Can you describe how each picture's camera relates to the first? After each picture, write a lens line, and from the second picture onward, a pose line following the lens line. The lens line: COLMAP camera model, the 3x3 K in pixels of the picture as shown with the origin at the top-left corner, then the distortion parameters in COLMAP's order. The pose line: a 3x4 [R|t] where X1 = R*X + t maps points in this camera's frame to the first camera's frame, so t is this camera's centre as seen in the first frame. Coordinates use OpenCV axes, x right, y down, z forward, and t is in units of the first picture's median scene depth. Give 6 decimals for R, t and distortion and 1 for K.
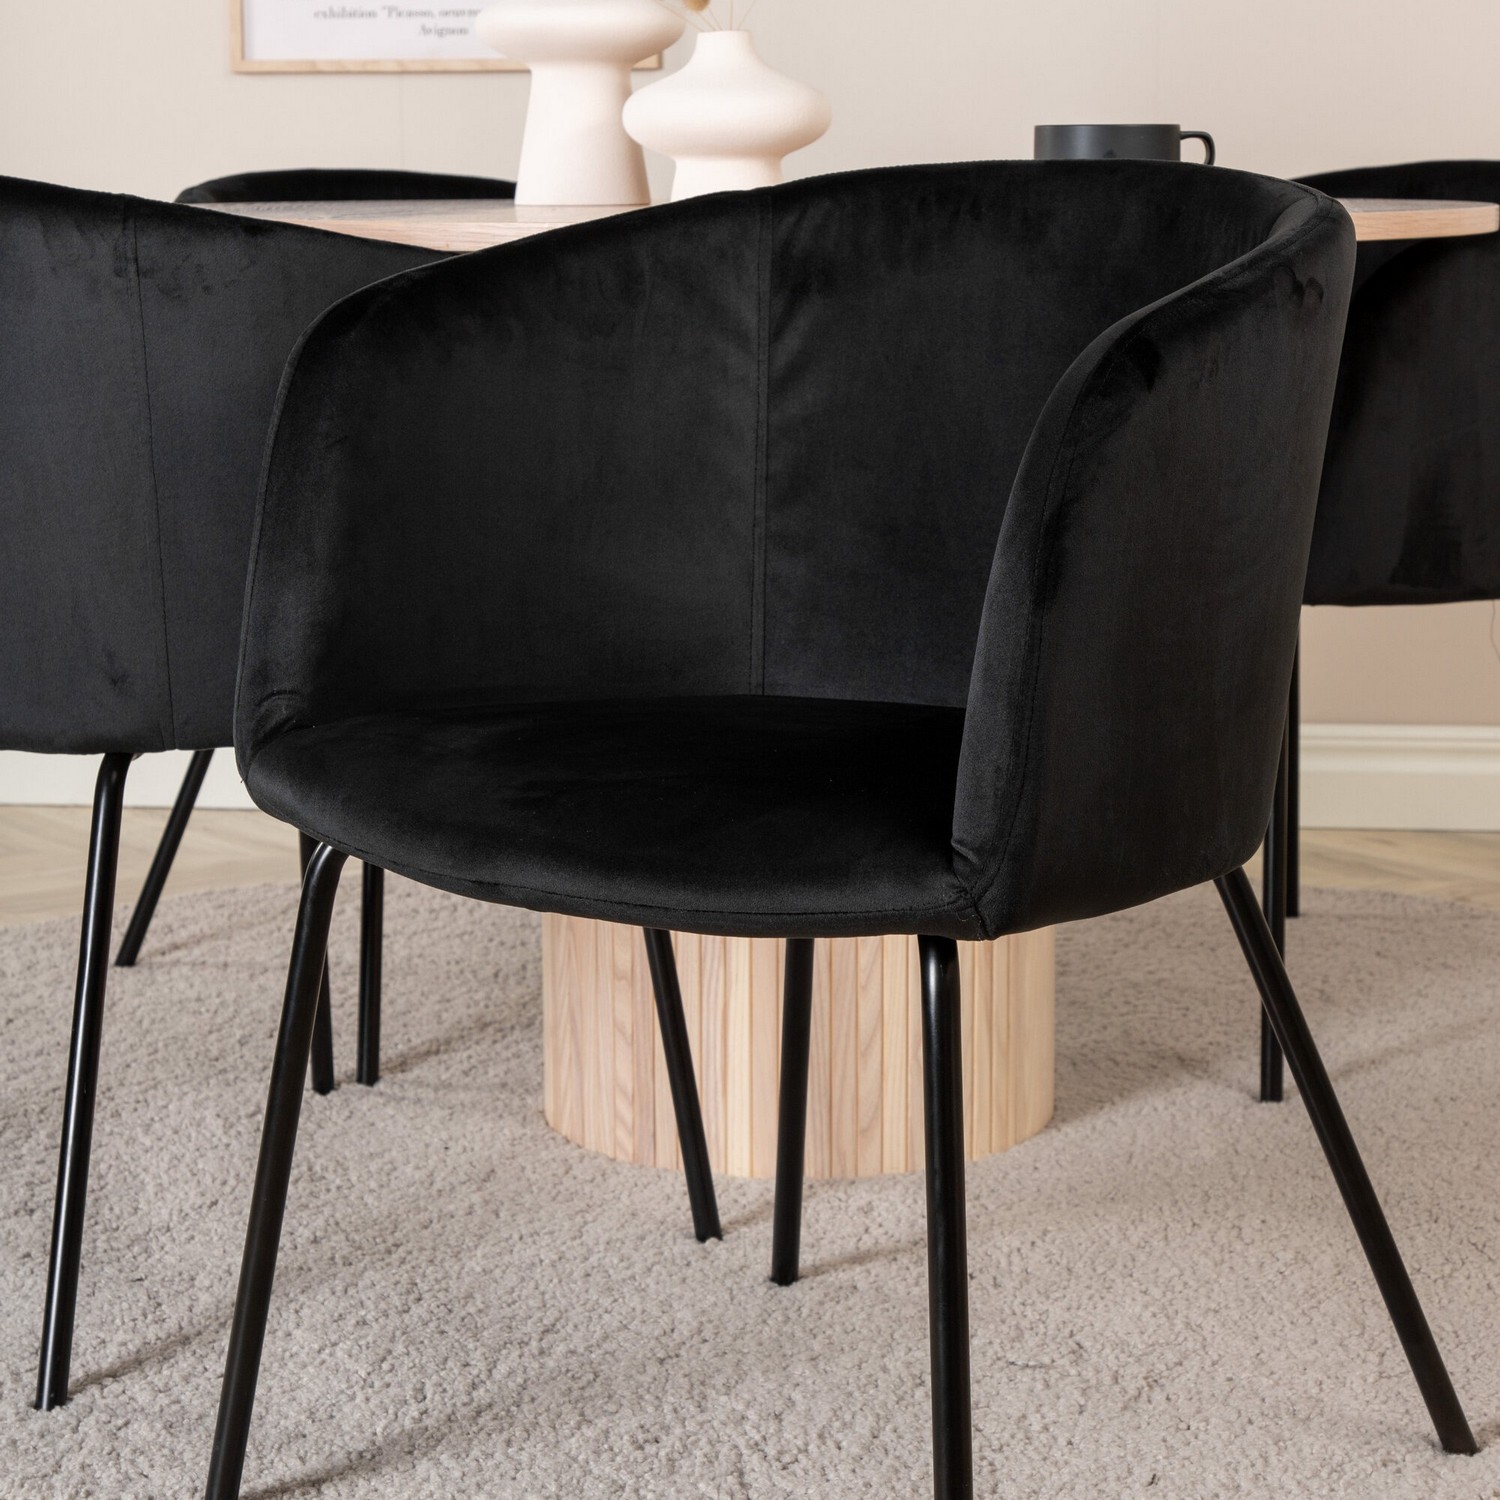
lens RADIAL K [[3149.5, 0, 820.3], [0, 3149.5, 486.2], [0, 0, 1]] dist [0.026307, -0.003628]
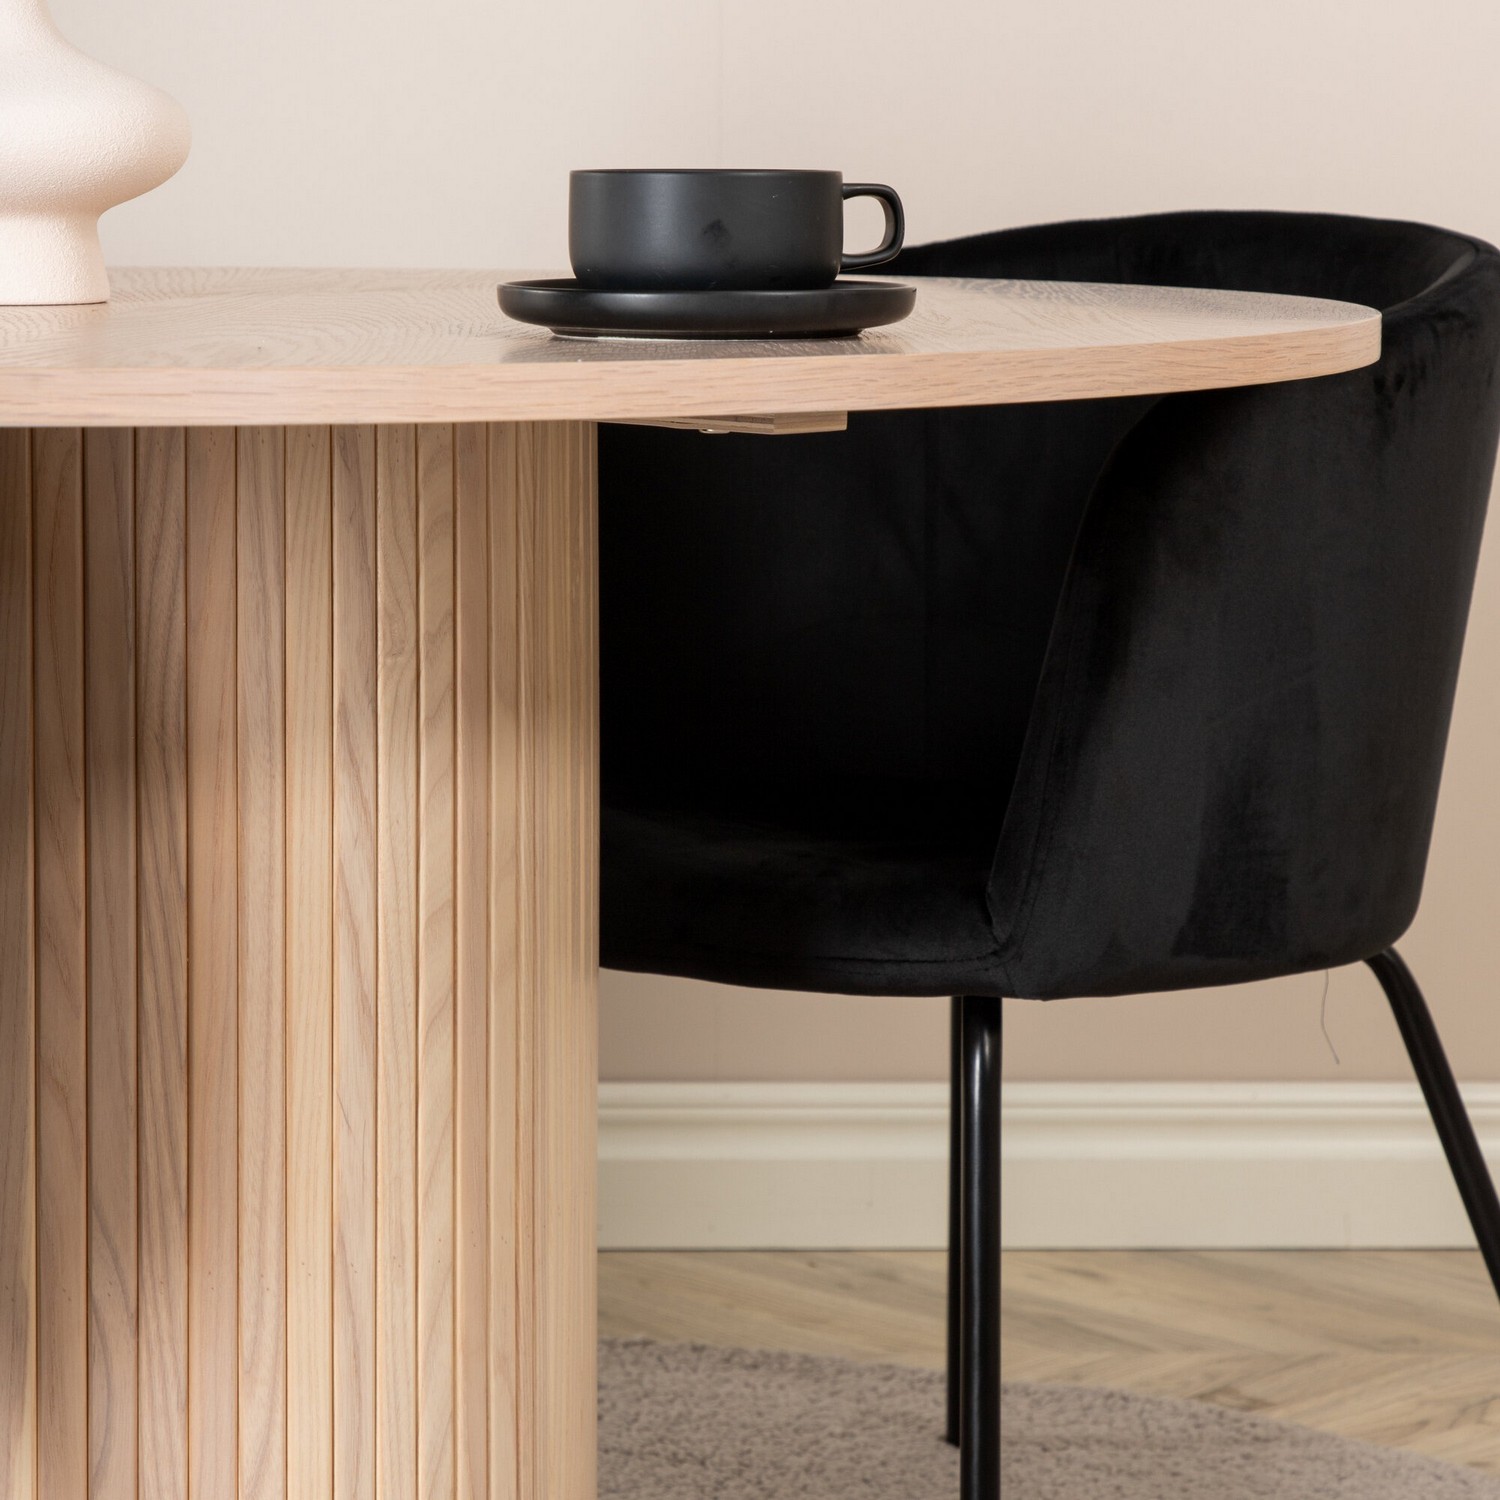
lens RADIAL K [[4191.0, 0, 749.9], [0, 4191.0, 466.0], [0, 0, 1]] dist [0.000009, 0.586622]
pose [[0.991613, -0.003642, 0.129187, 0.006762], [0.007507, 0.999538, -0.029446, -0.043885], [-0.129021, 0.030169, 0.991183, 0.299099]]
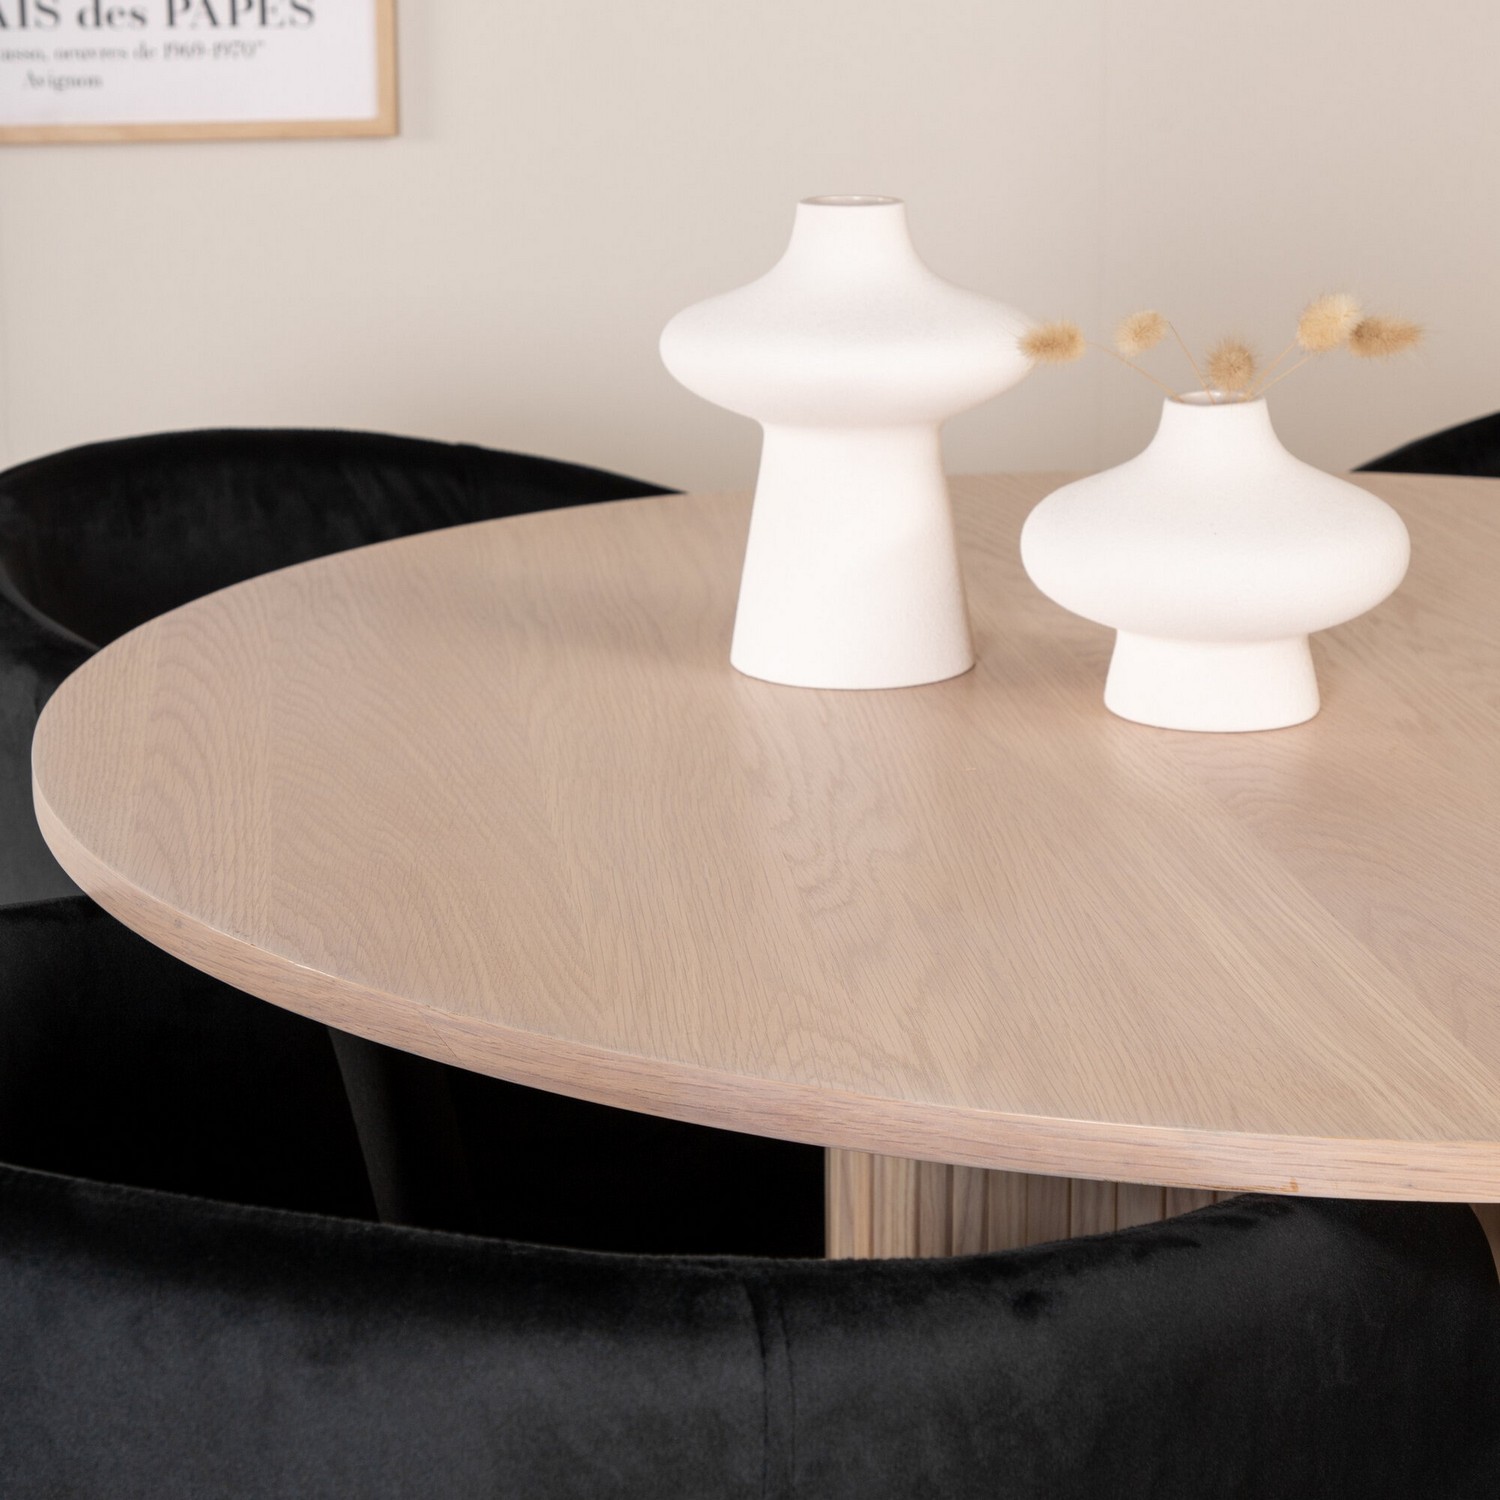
lens RADIAL K [[3239.8, 0, 785.8], [0, 3239.8, 551.9], [0, 0, 1]] dist [0.035532, -0.031691]
pose [[0.963872, -0.051813, 0.261279, -0.284164], [0.026438, 0.994665, 0.099714, -0.200729], [-0.265052, -0.089204, 0.960099, 0.546993]]
